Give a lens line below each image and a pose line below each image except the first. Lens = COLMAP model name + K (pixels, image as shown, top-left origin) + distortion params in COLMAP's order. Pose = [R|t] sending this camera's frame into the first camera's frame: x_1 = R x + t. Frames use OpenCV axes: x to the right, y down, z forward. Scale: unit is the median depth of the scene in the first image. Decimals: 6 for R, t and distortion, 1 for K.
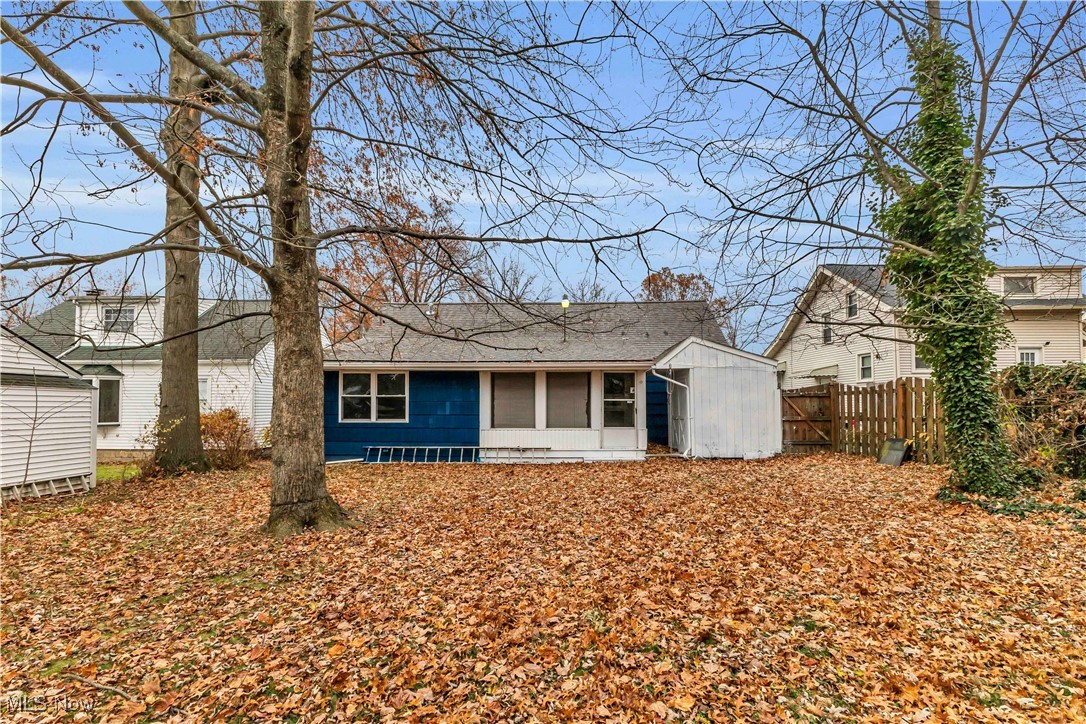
lens RADIAL K [[448.5, 0, 564.9], [0, 448.5, 410.6], [0, 0, 1]] dist [0.023983, -0.000078]
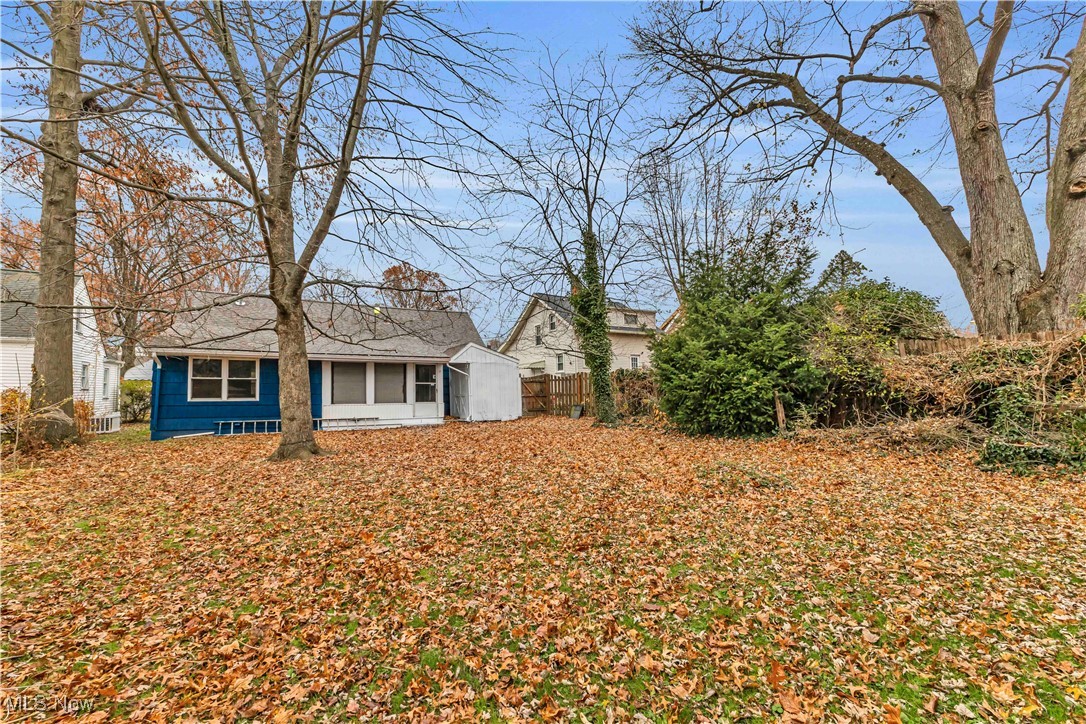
lens RADIAL K [[448.5, 0, 564.9], [0, 448.5, 410.6], [0, 0, 1]] dist [0.023983, -0.000078]
pose [[0.818304, -0.029719, 0.574017, -0.358147], [0.009054, 0.999205, 0.038825, 0.012496], [-0.574715, -0.026573, 0.817922, -0.464326]]
